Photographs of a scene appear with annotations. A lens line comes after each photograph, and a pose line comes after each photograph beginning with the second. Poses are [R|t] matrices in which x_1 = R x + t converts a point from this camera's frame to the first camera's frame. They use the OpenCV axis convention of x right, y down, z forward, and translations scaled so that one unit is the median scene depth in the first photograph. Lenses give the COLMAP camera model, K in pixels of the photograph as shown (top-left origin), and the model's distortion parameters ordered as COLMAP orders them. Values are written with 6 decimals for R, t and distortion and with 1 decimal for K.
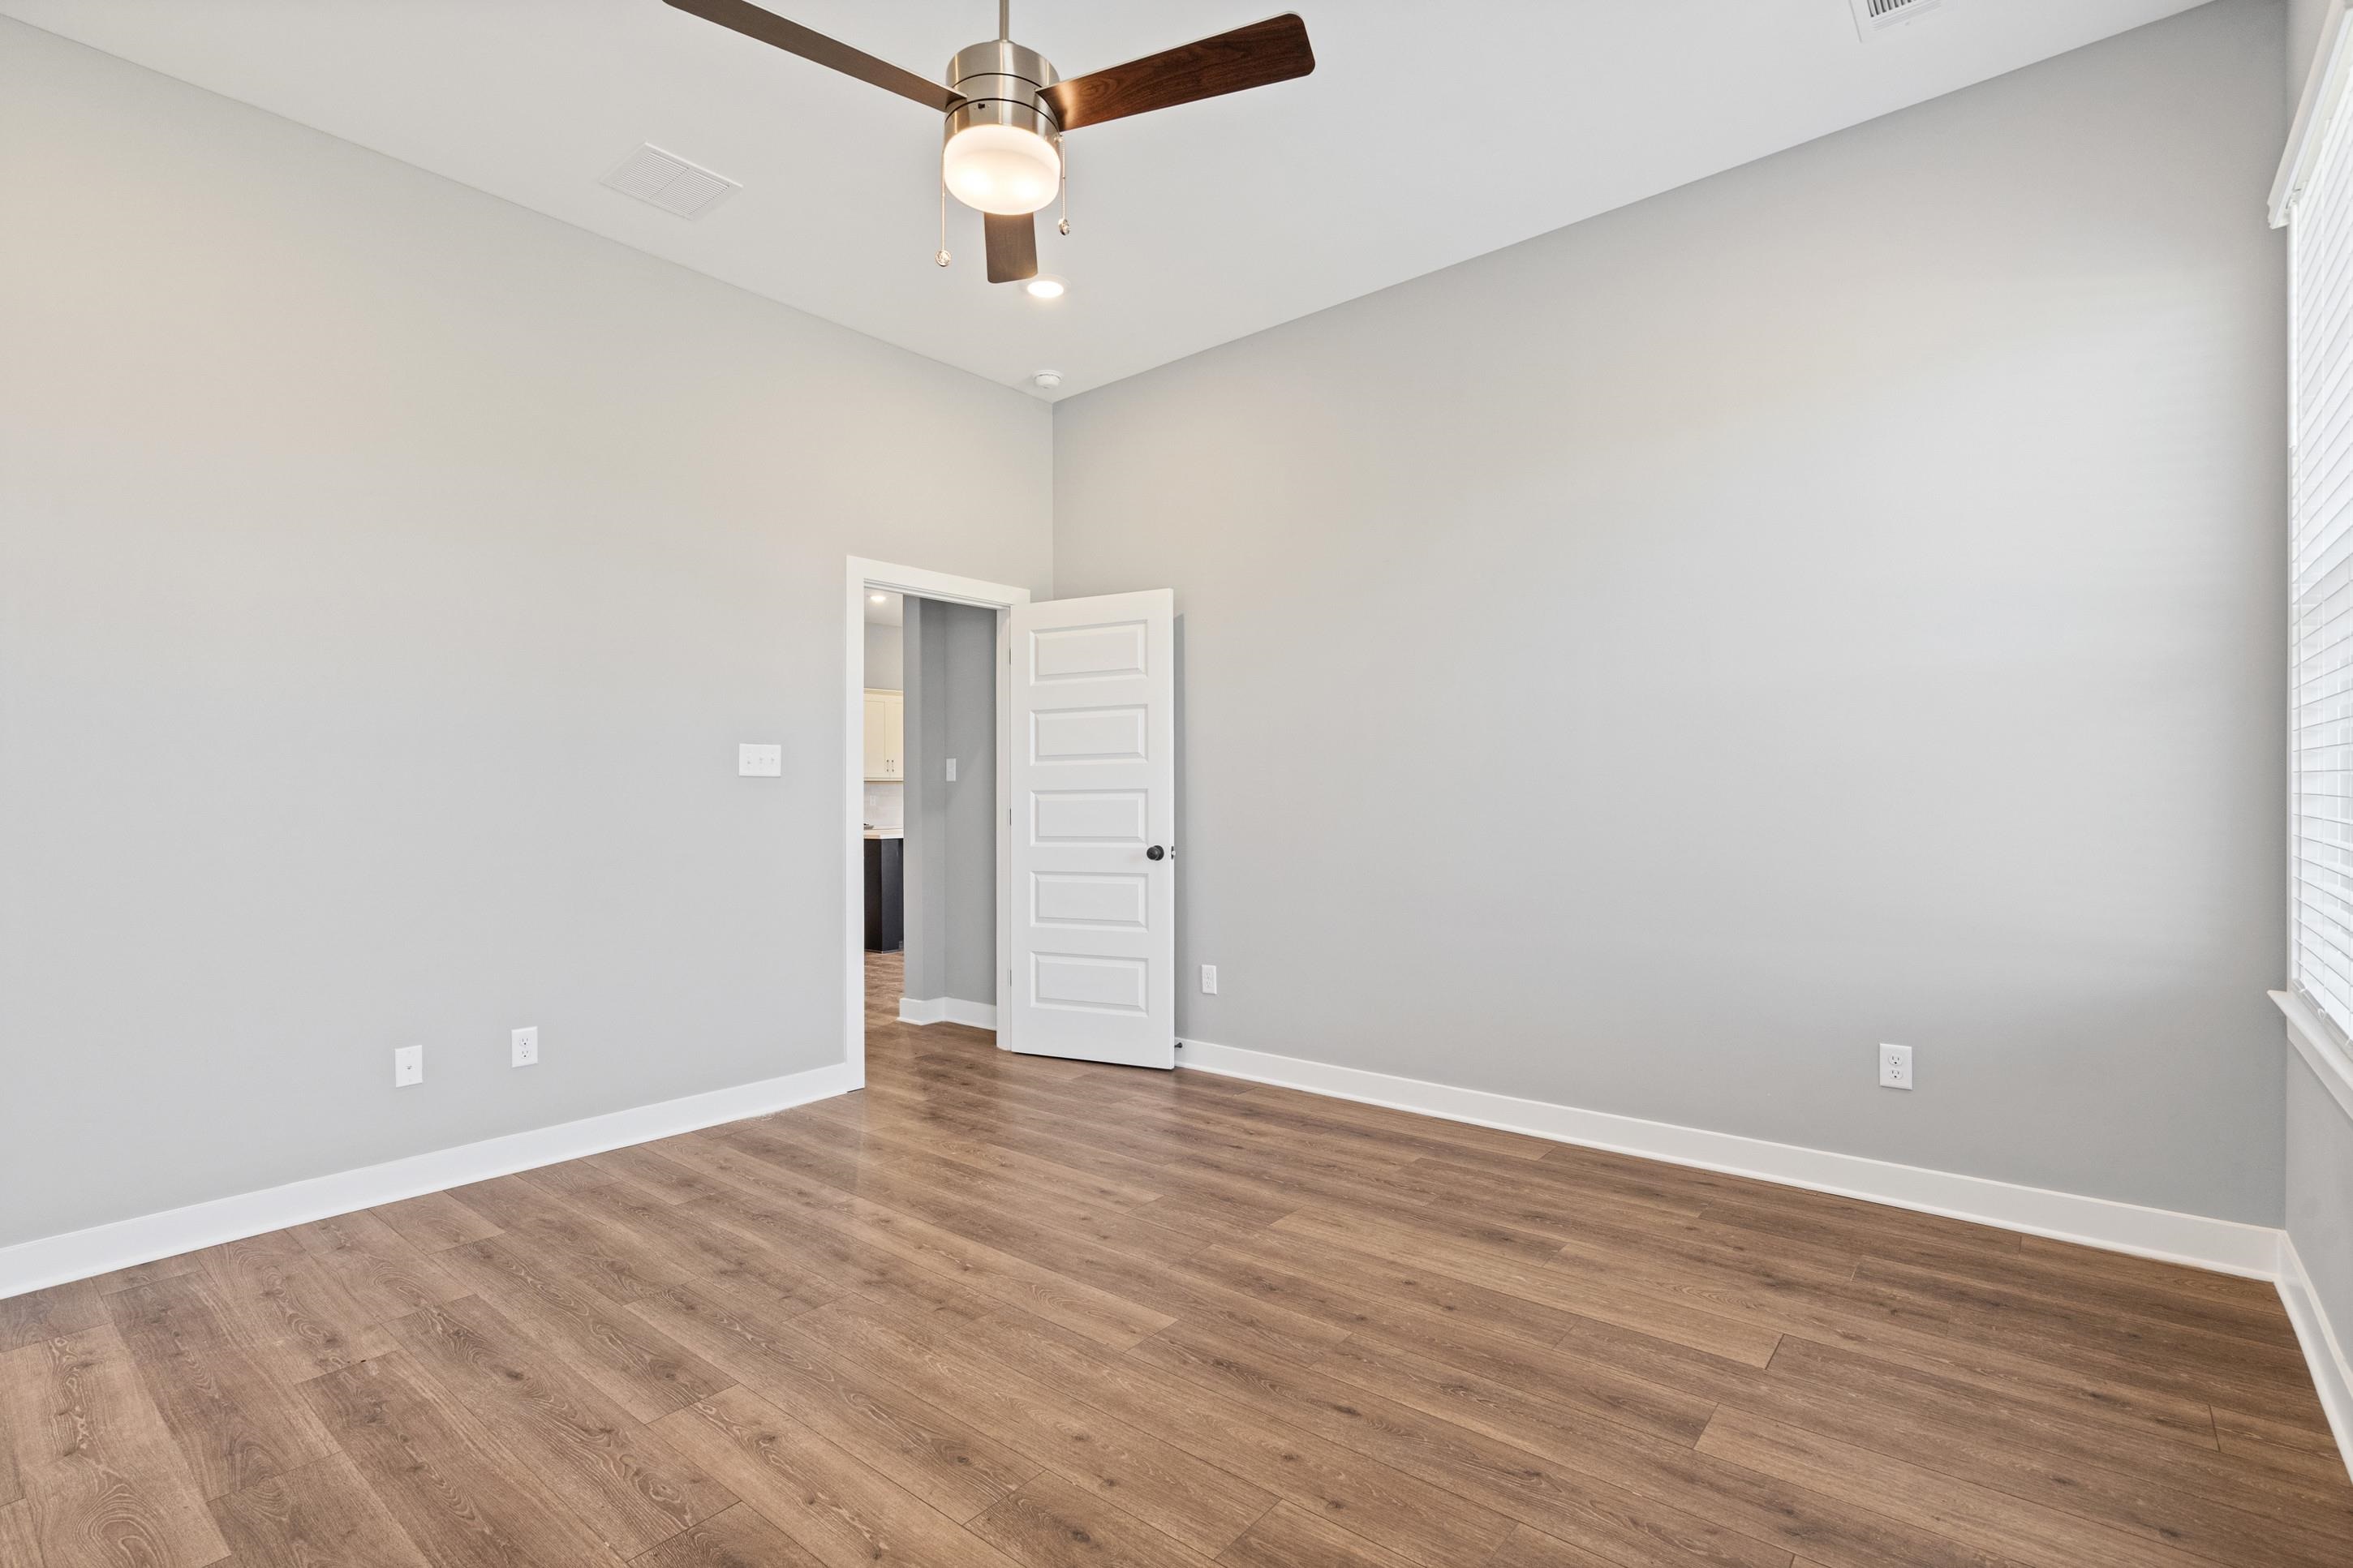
lens RADIAL K [[1107.7, 0, 1174.5], [0, 1107.7, 796.4], [0, 0, 1]] dist [-0.009321, 0.004330]
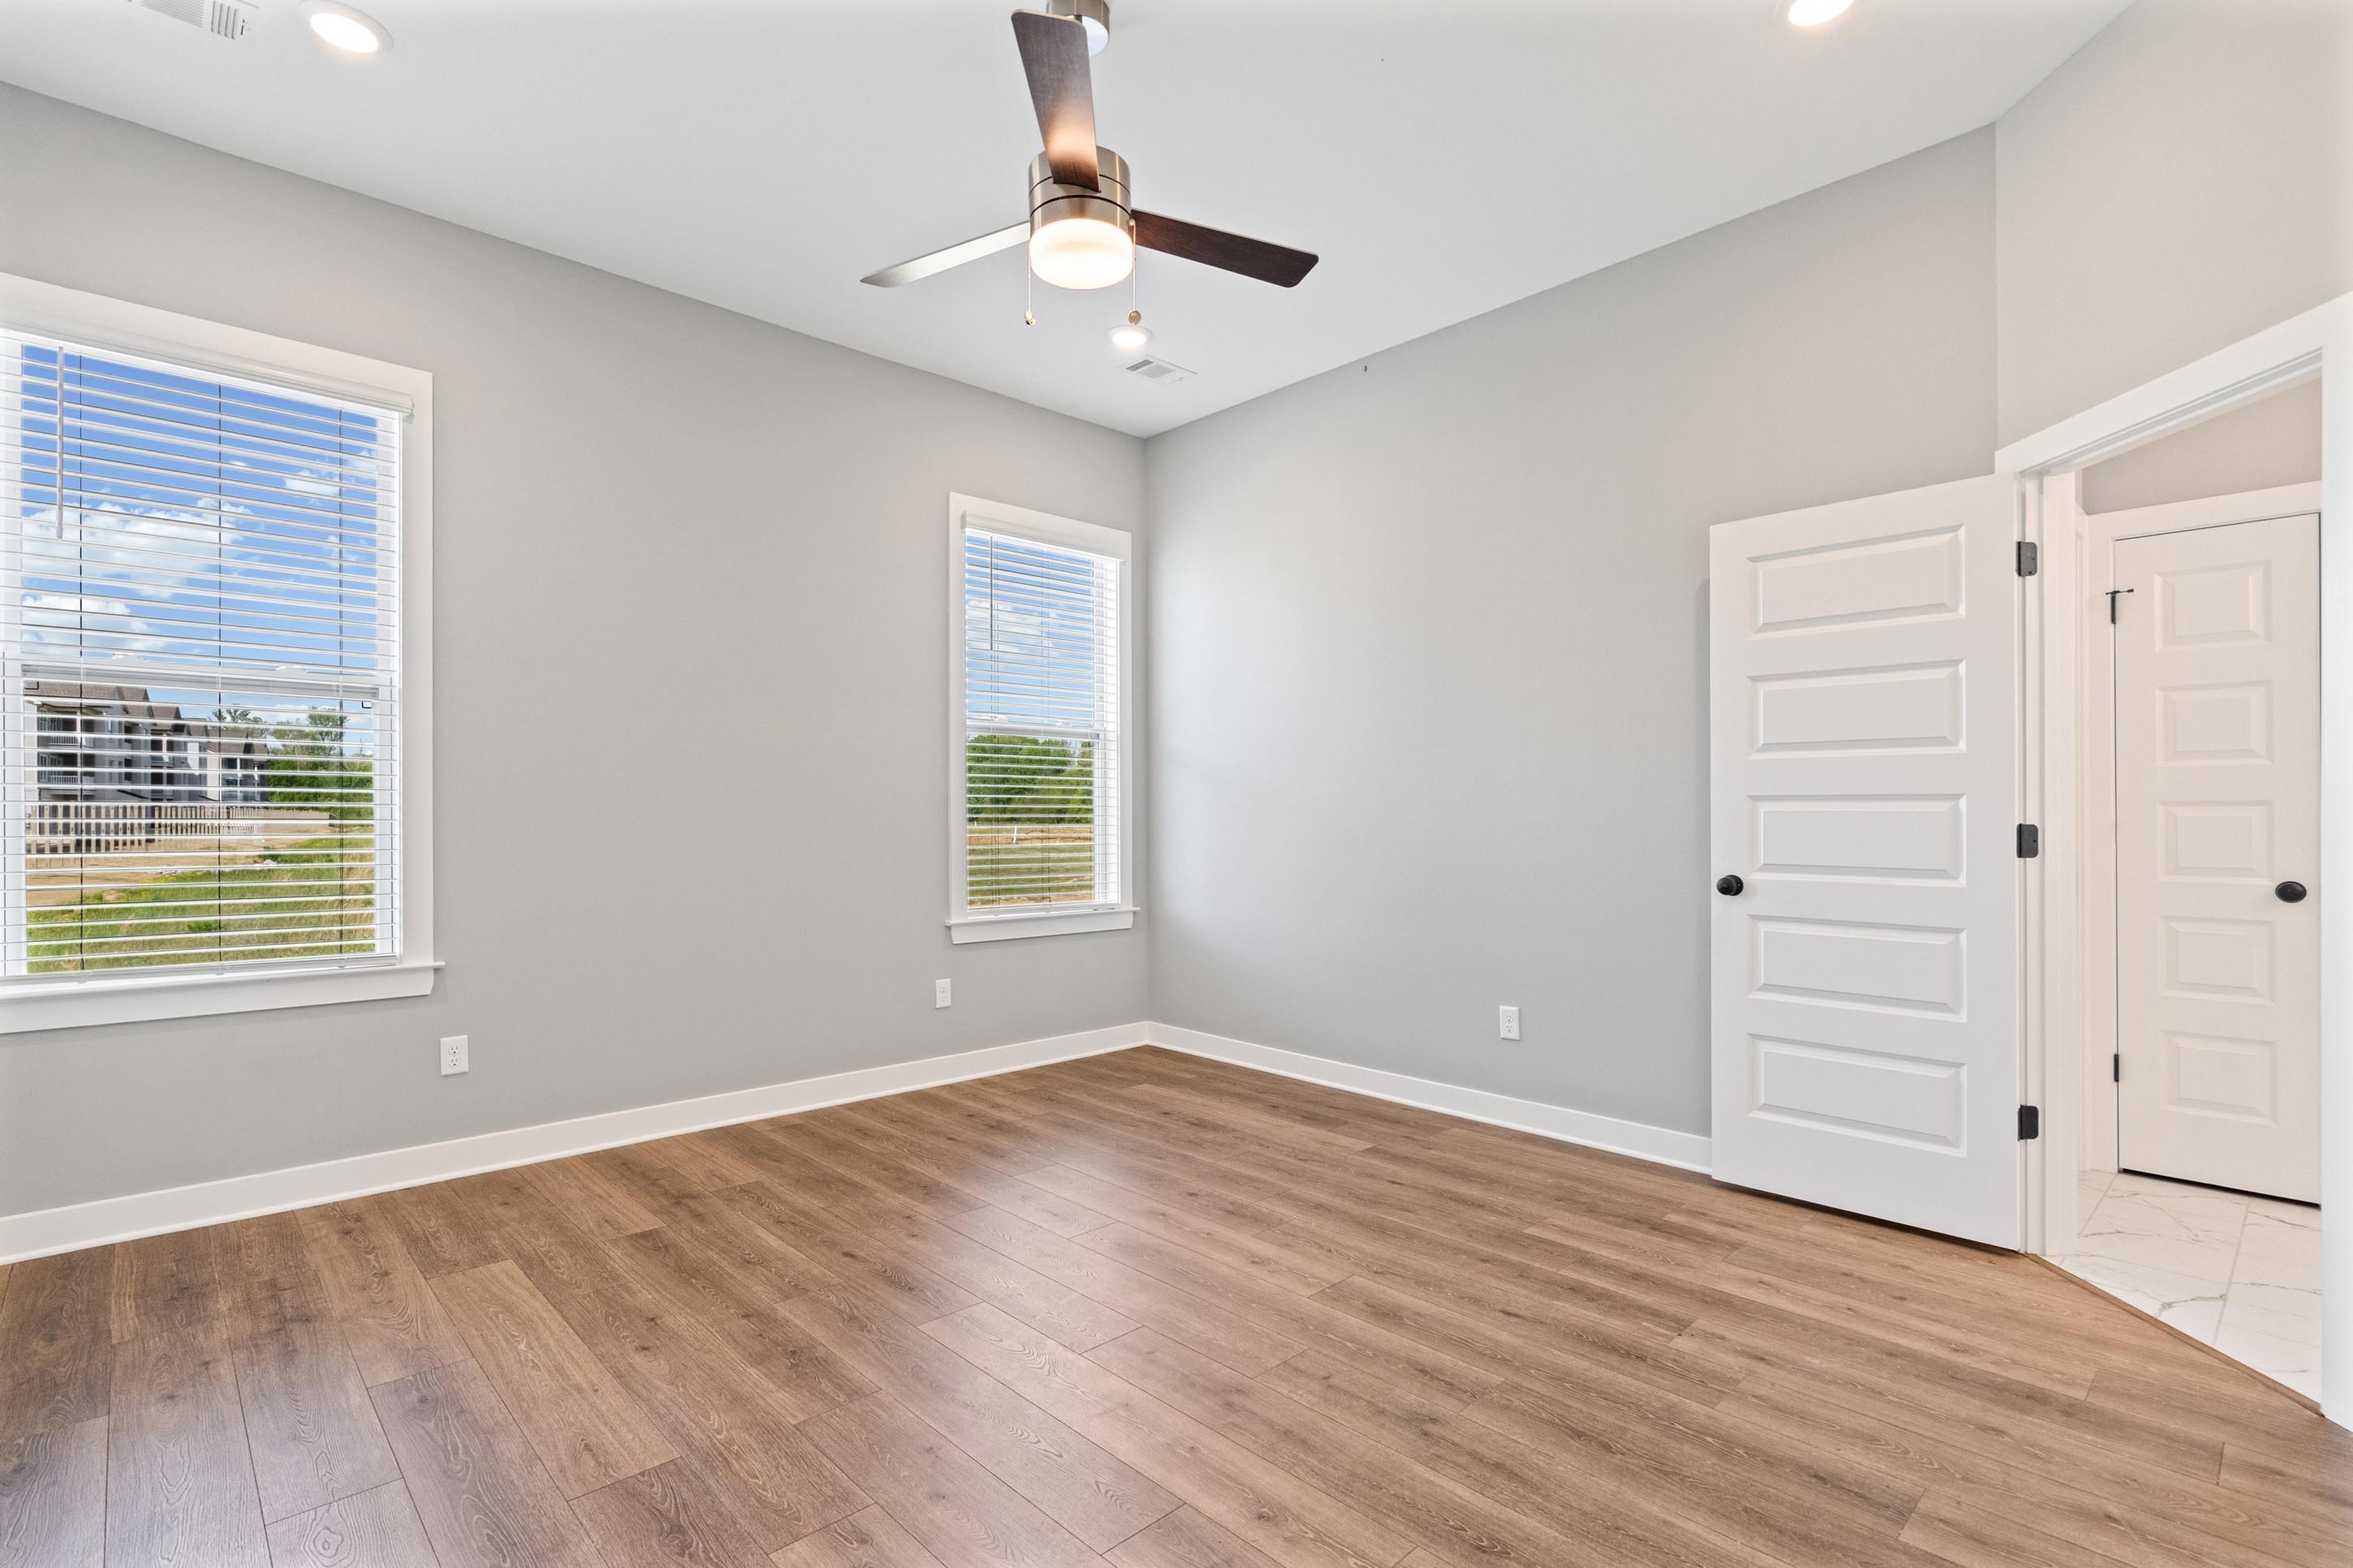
lens RADIAL K [[1107.7, 0, 1167.8], [0, 1107.7, 793.3], [0, 0, 1]] dist [-0.009321, 0.004330]
pose [[-0.992409, 0.011116, 0.122479, -0.373483], [0.009087, 0.999812, -0.017107, 0.002344], [-0.122646, -0.015865, -0.992324, 2.085511]]
